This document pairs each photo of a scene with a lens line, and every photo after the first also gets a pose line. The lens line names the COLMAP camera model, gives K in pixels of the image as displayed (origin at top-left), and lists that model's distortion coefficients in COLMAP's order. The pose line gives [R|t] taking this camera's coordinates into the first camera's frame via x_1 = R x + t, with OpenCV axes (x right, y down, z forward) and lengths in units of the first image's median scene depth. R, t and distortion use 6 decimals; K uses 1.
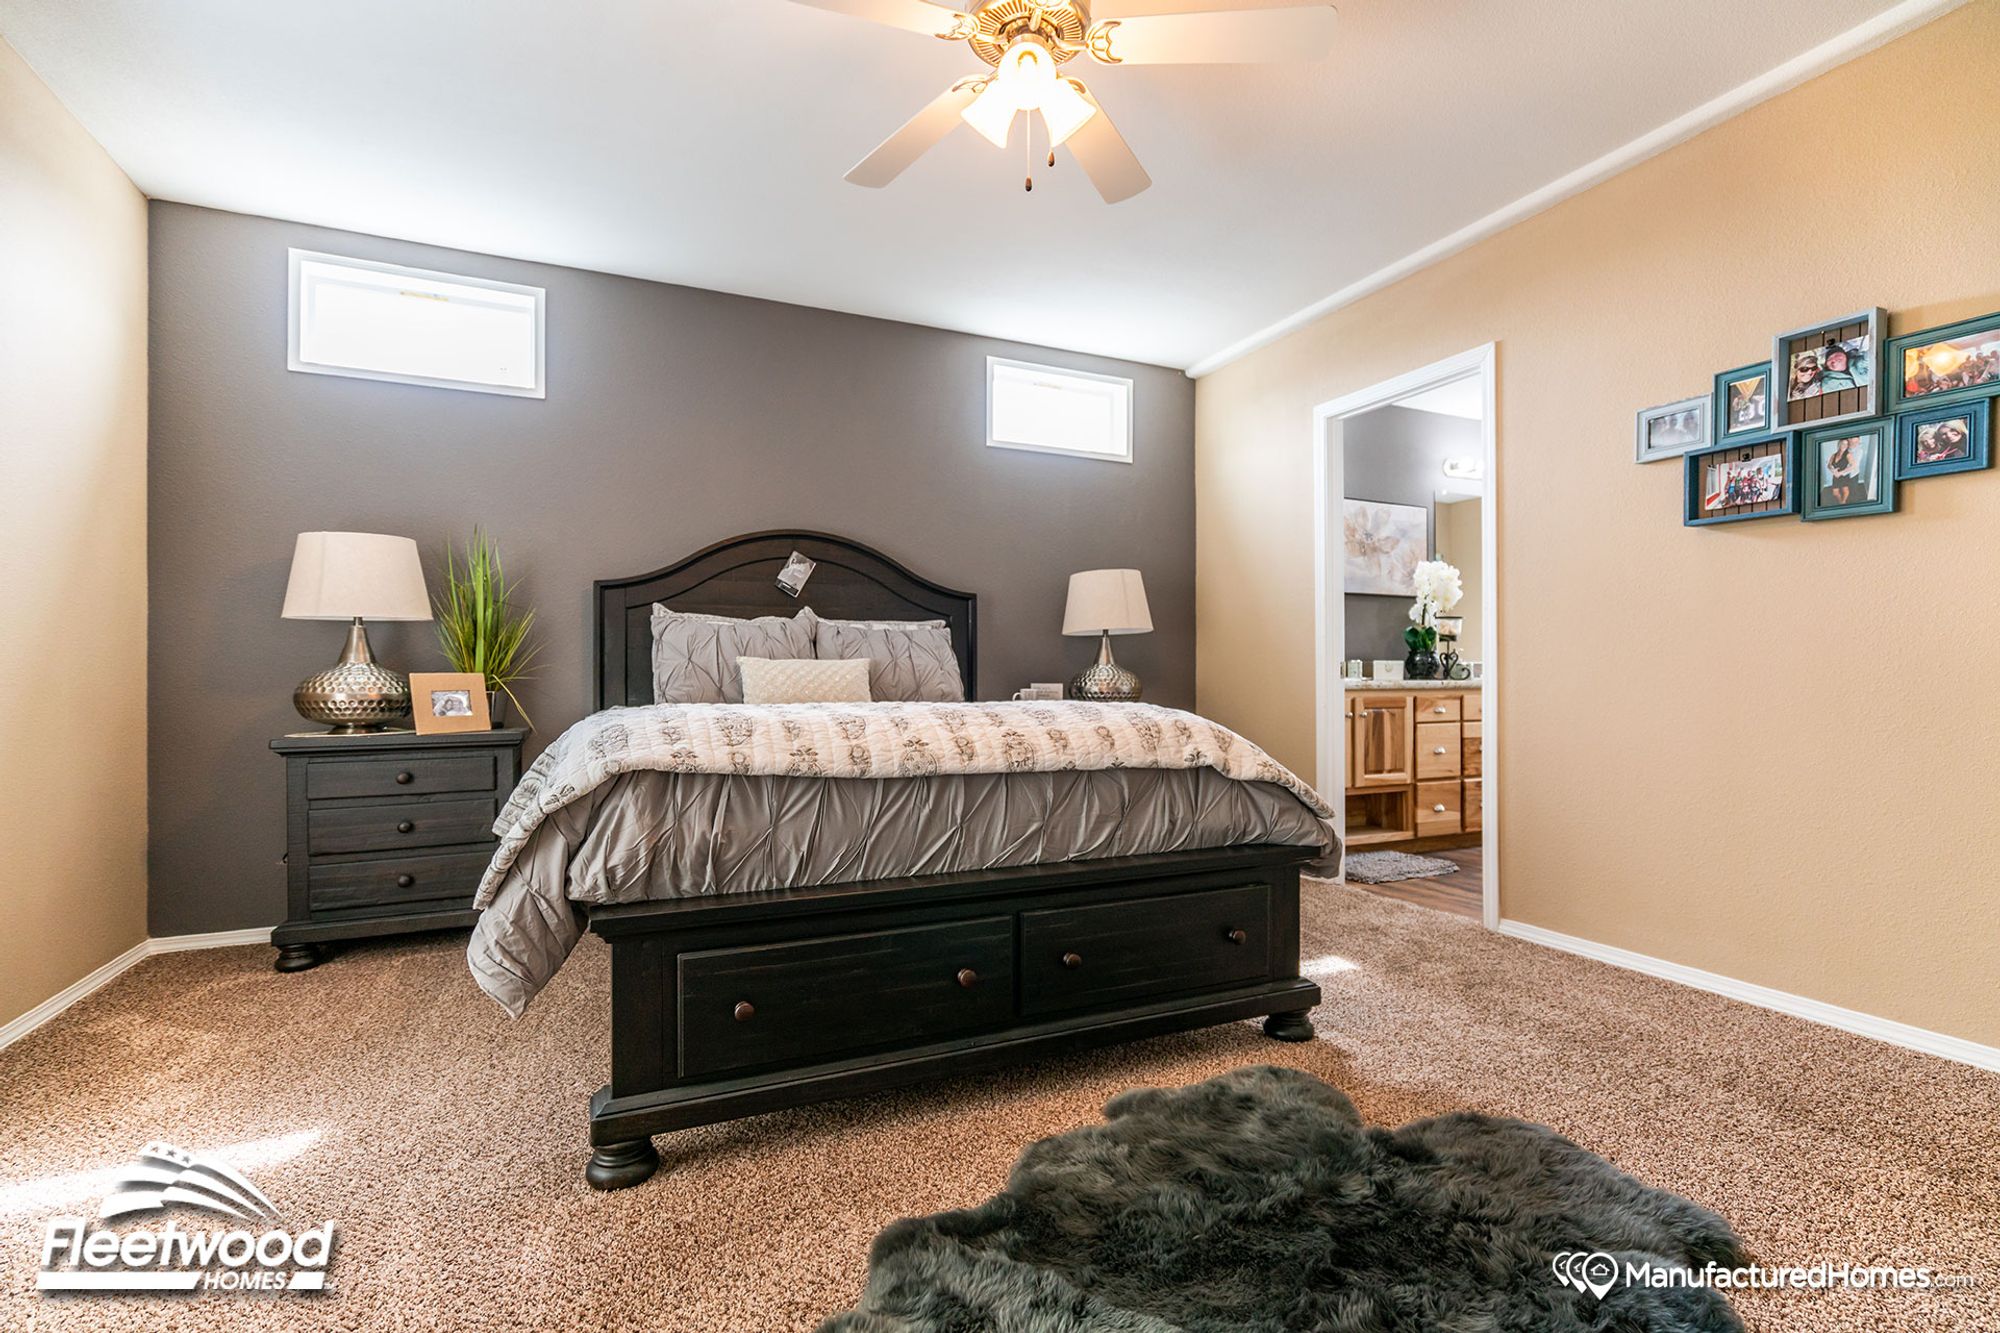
lens RADIAL K [[916.3, 0, 1000.4], [0, 916.3, 673.5], [0, 0, 1]] dist [-0.003797, 0.000345]
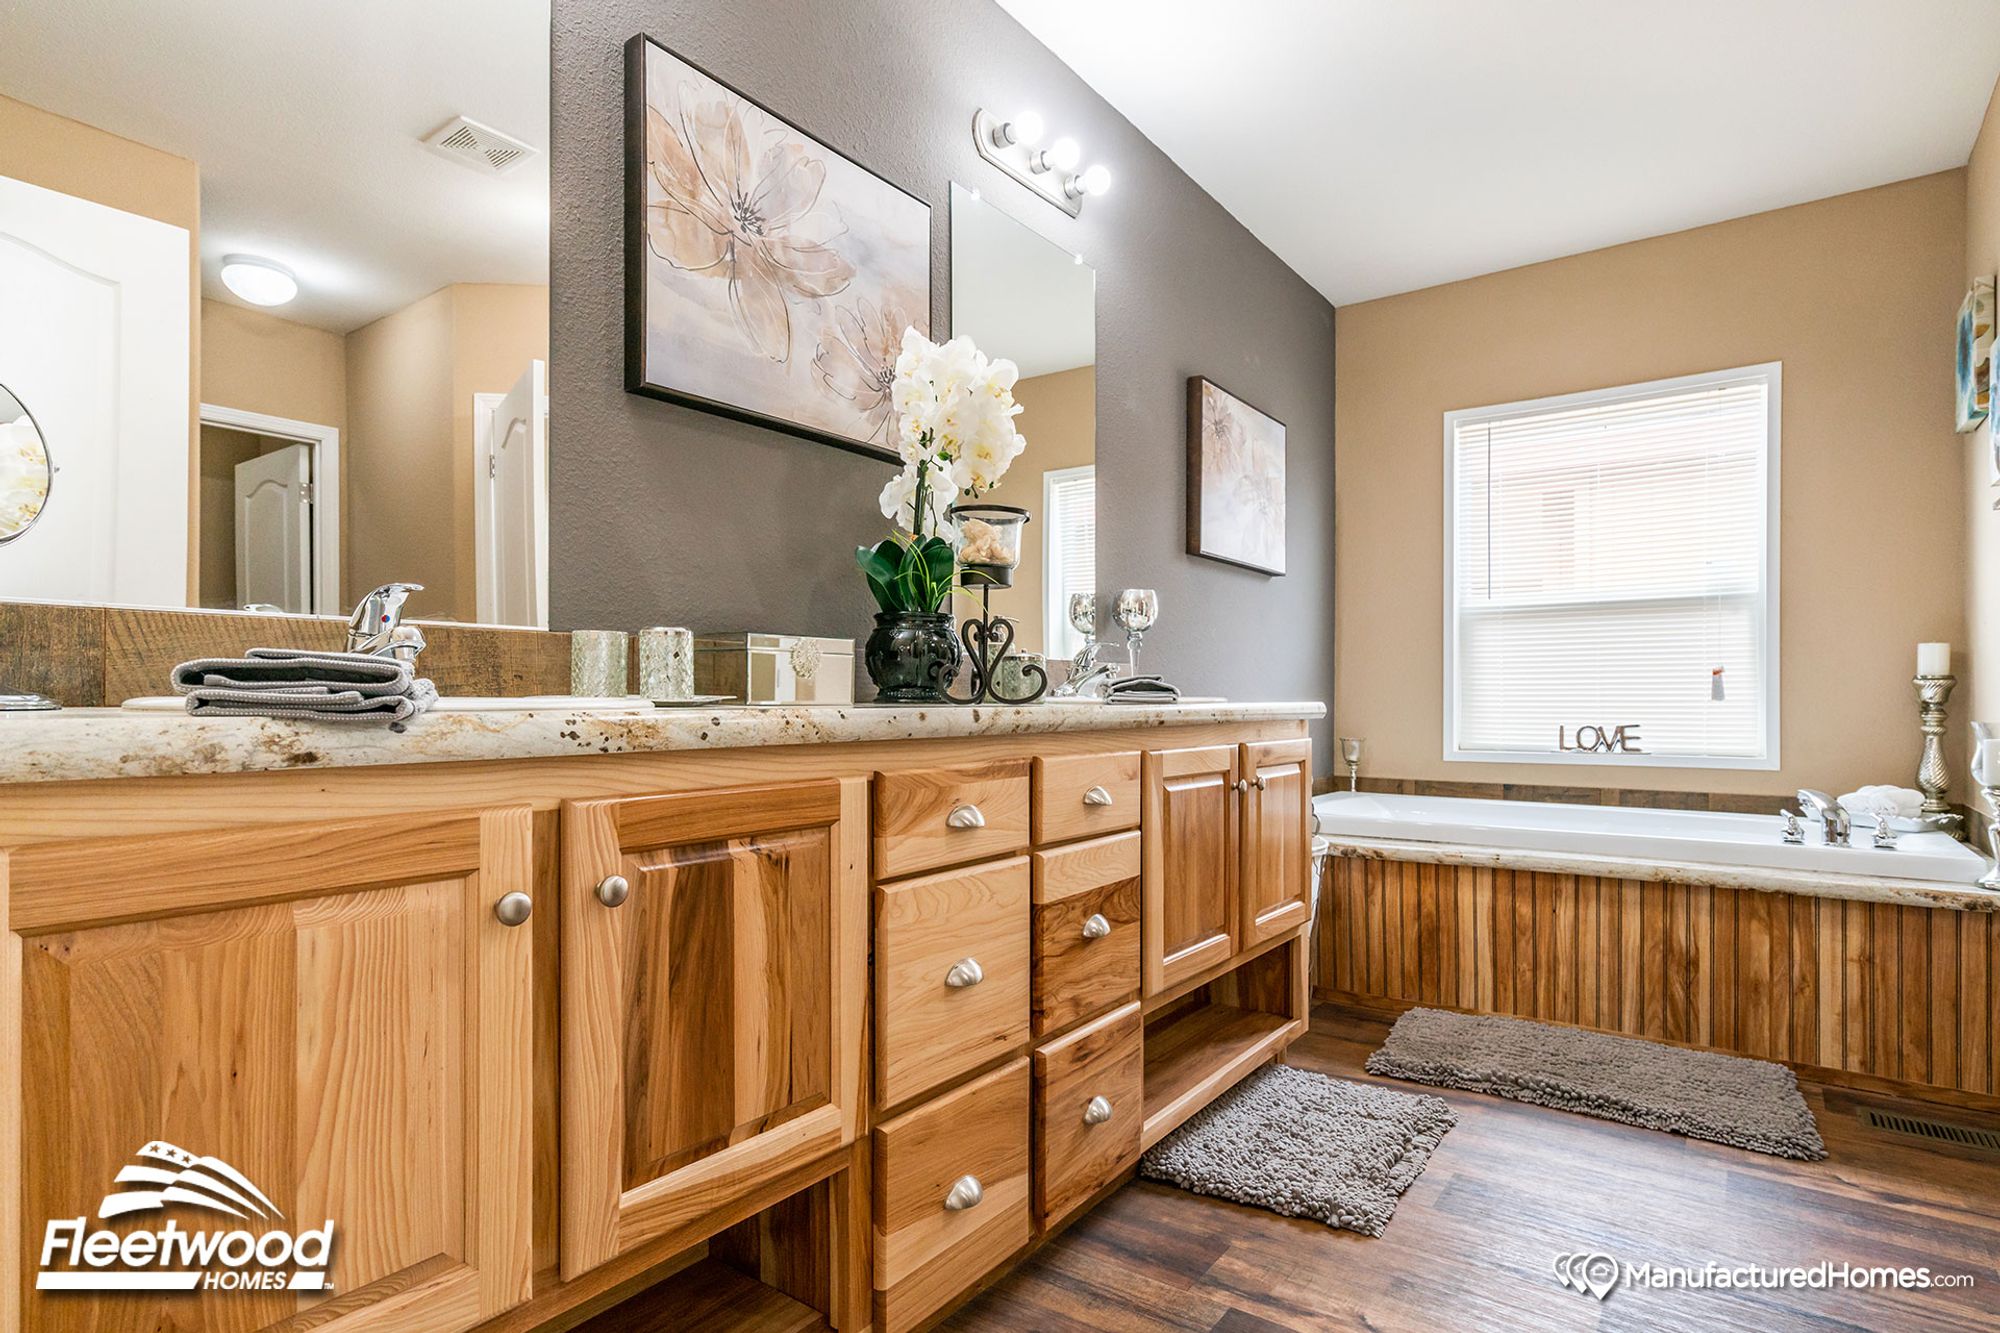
lens RADIAL K [[1038.3, 0, 1006.3], [0, 1038.3, 690.7], [0, 0, 1]] dist [-0.004223, 0.002224]
pose [[0.876416, 0.004653, 0.481533, 0.314932], [-0.005260, 0.999986, -0.000089, 0.002807], [-0.481526, -0.002455, 0.876428, 0.667217]]
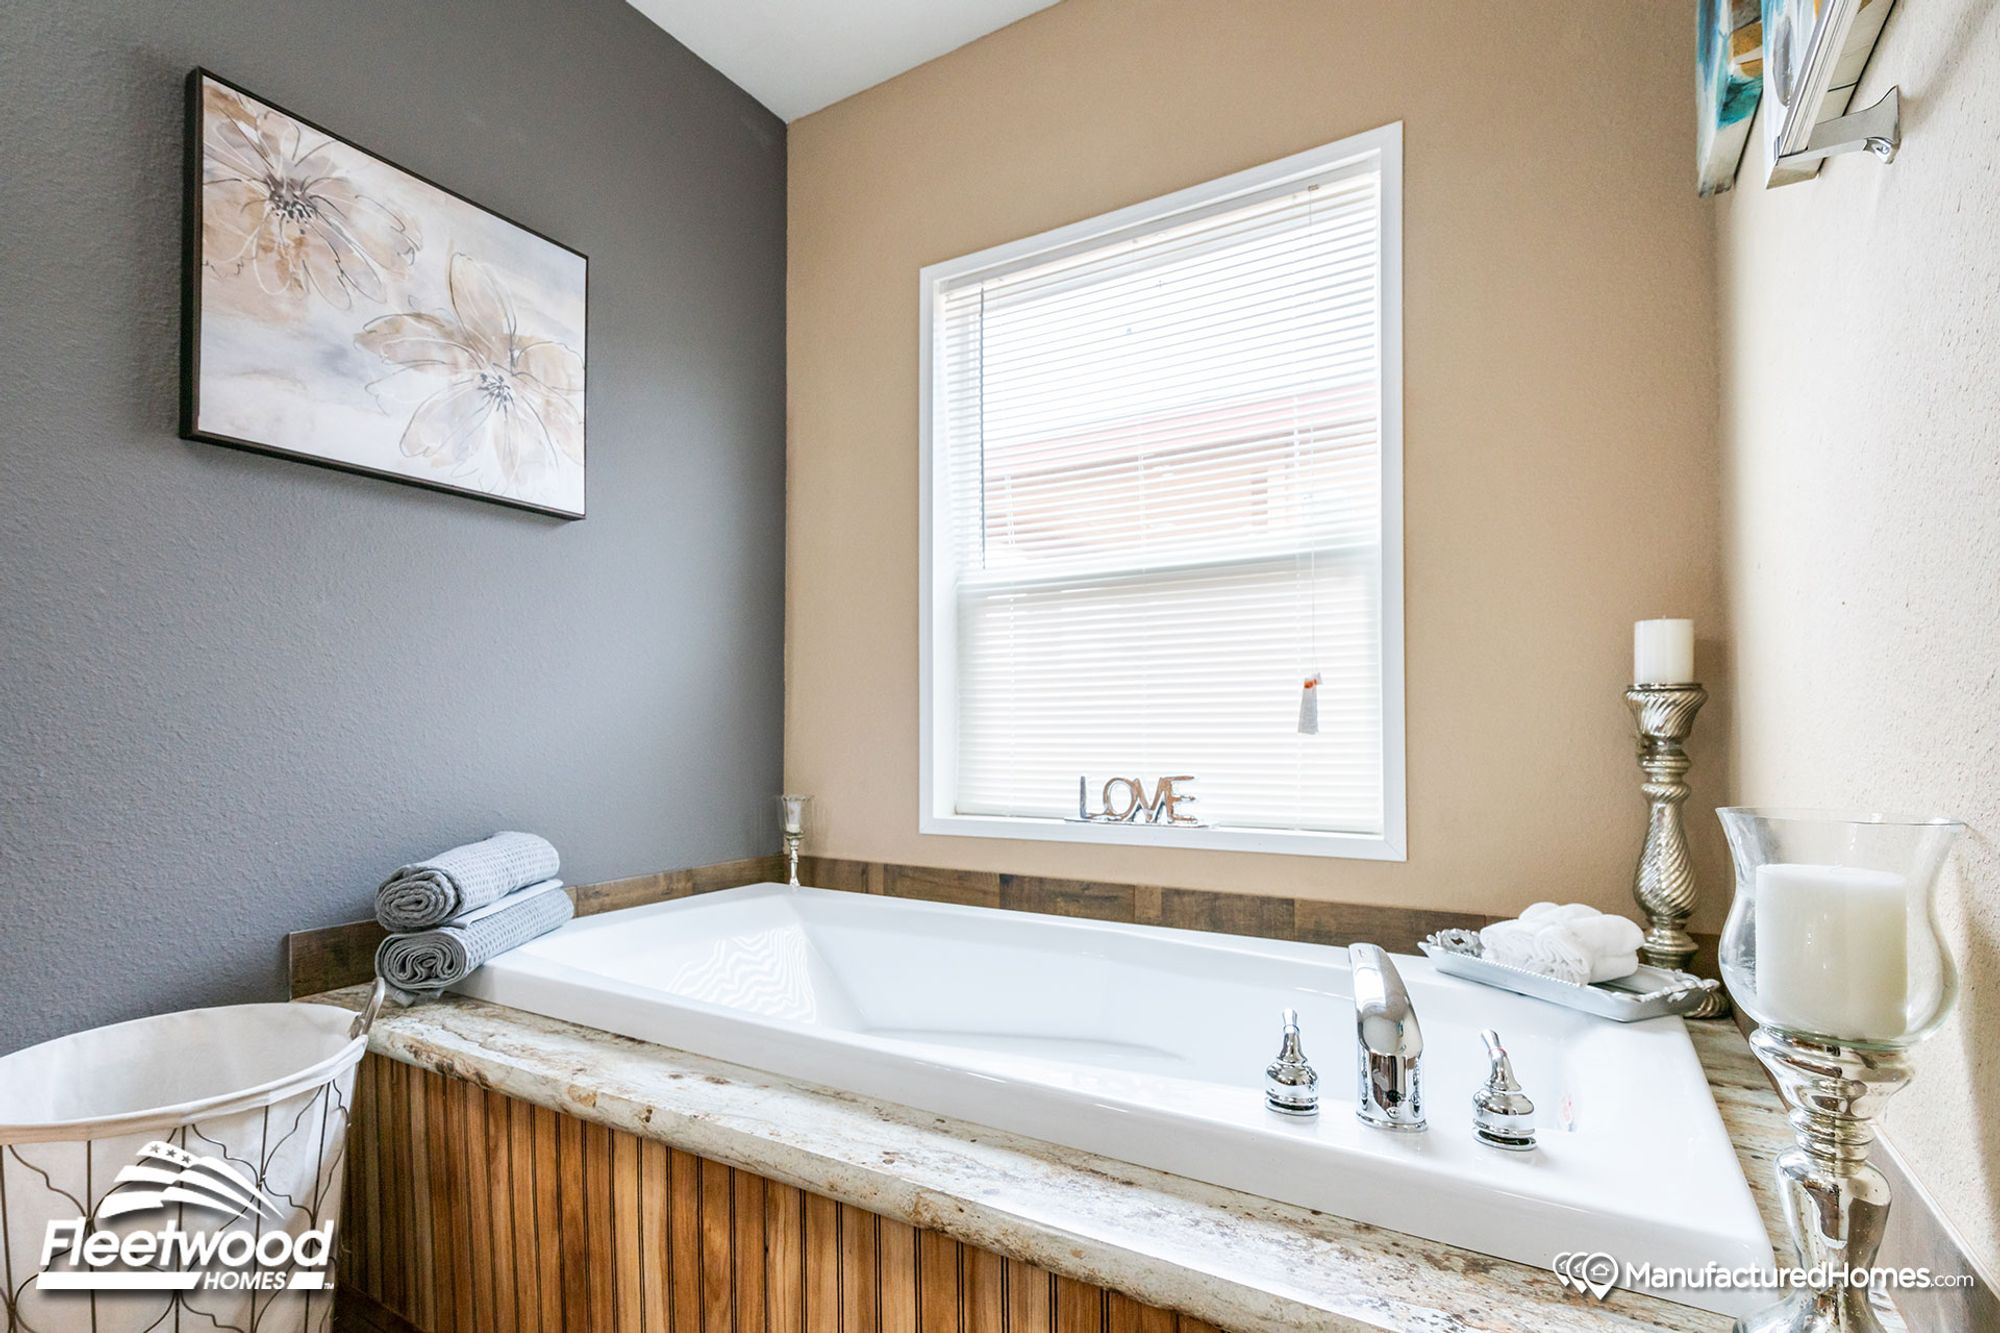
lens RADIAL K [[972.5, 0, 931.3], [0, 972.5, 714.0], [0, 0, 1]] dist [-0.003720, 0.000414]
pose [[0.851432, 0.005572, 0.524436, 0.734247], [-0.000492, 0.999952, -0.009827, 0.002819], [-0.524465, 0.008109, 0.851393, 0.802298]]
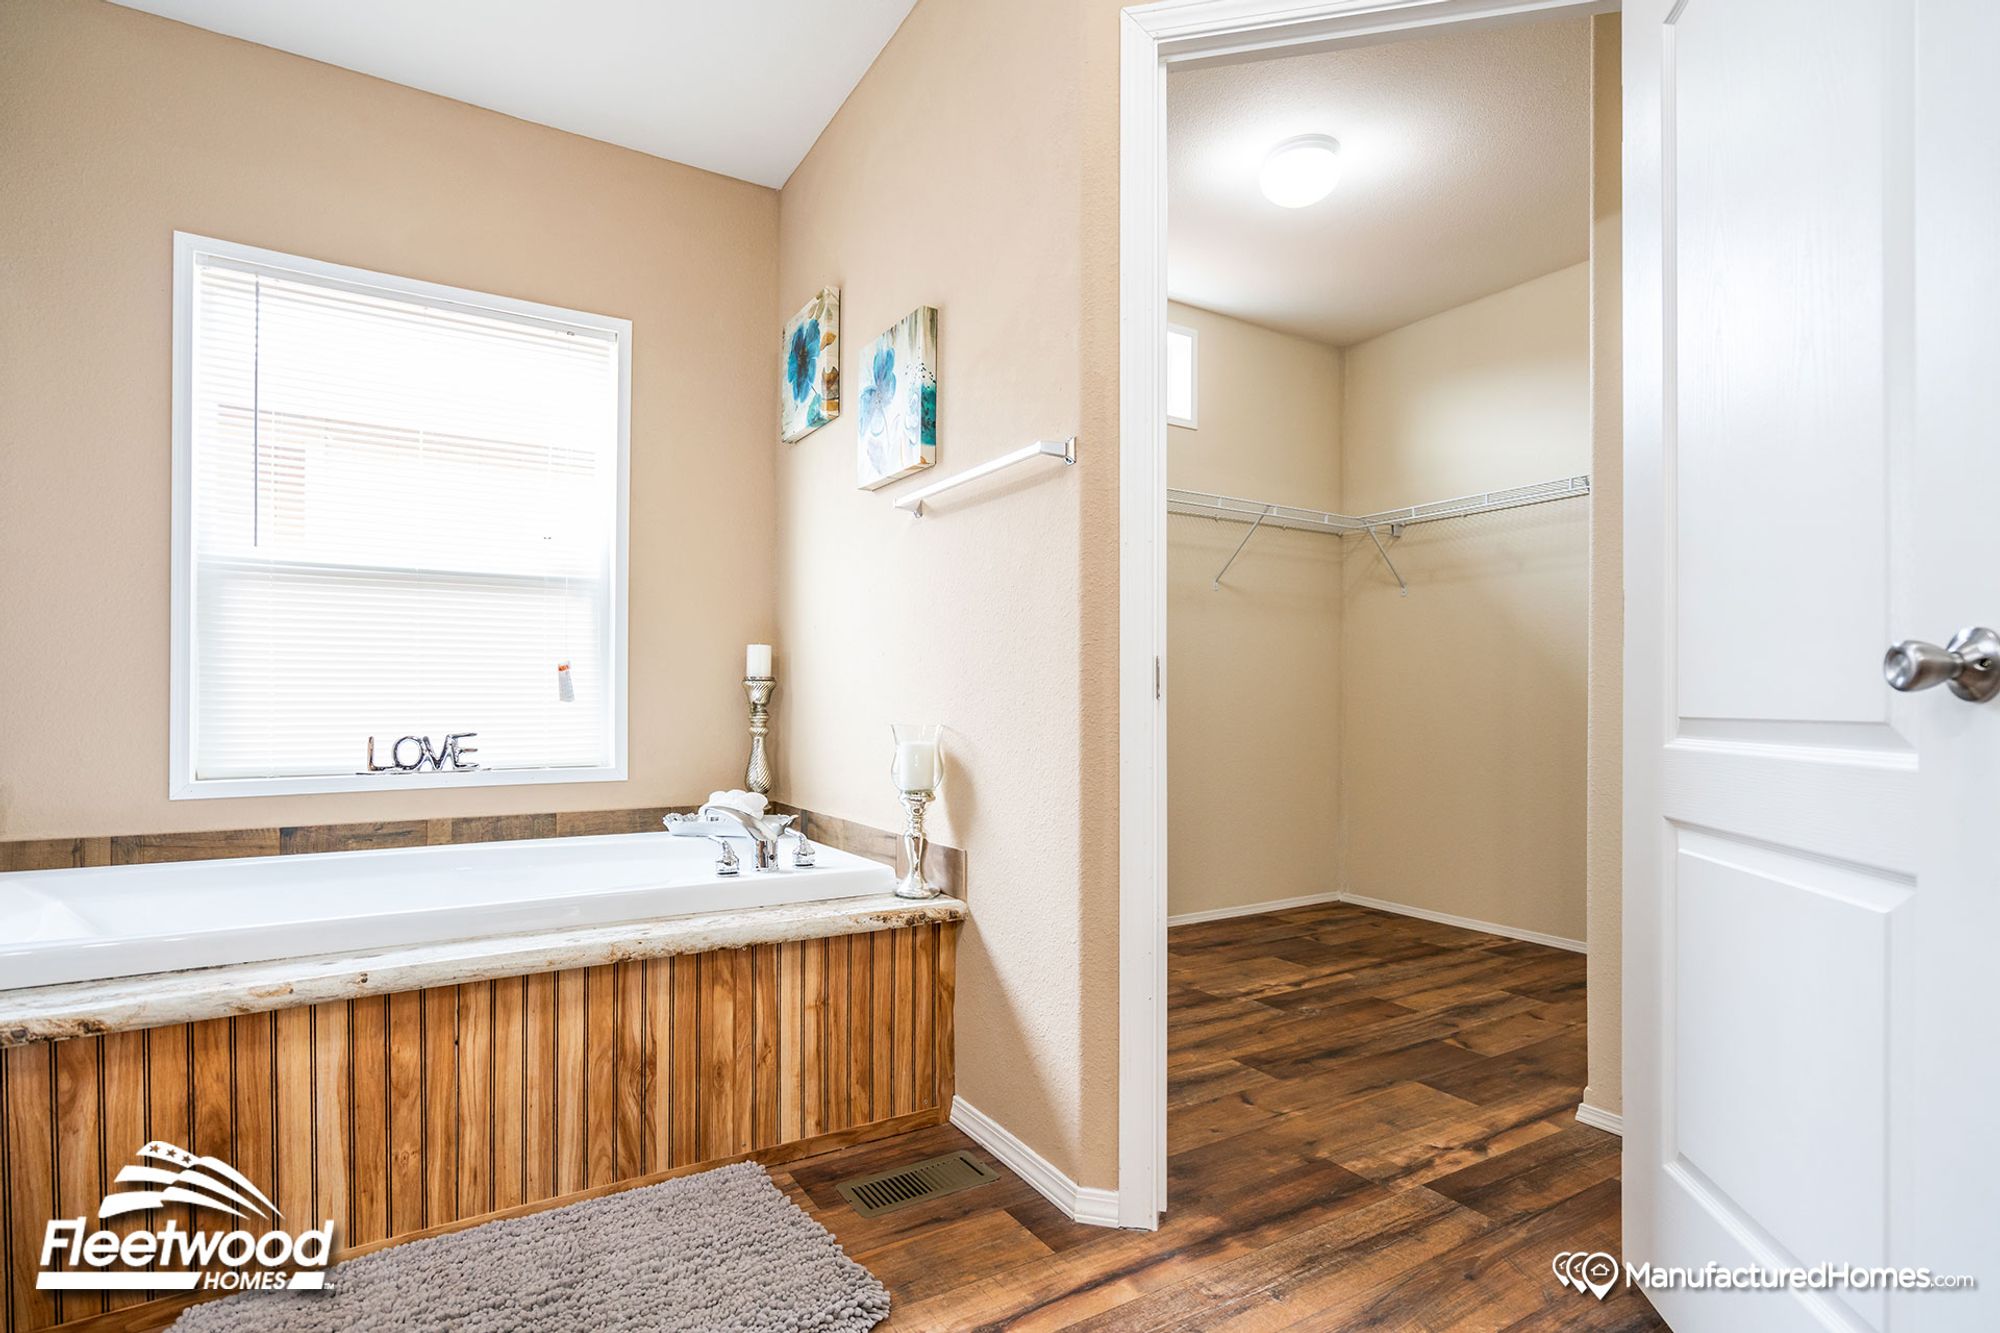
lens RADIAL K [[962.5, 0, 966.3], [0, 962.5, 705.2], [0, 0, 1]] dist [-0.004328, 0.001199]
pose [[-0.097703, -0.004020, 0.995207, 0.497089], [-0.011384, 0.999931, 0.002921, 0.004446], [-0.995151, -0.011044, -0.097742, 0.865552]]
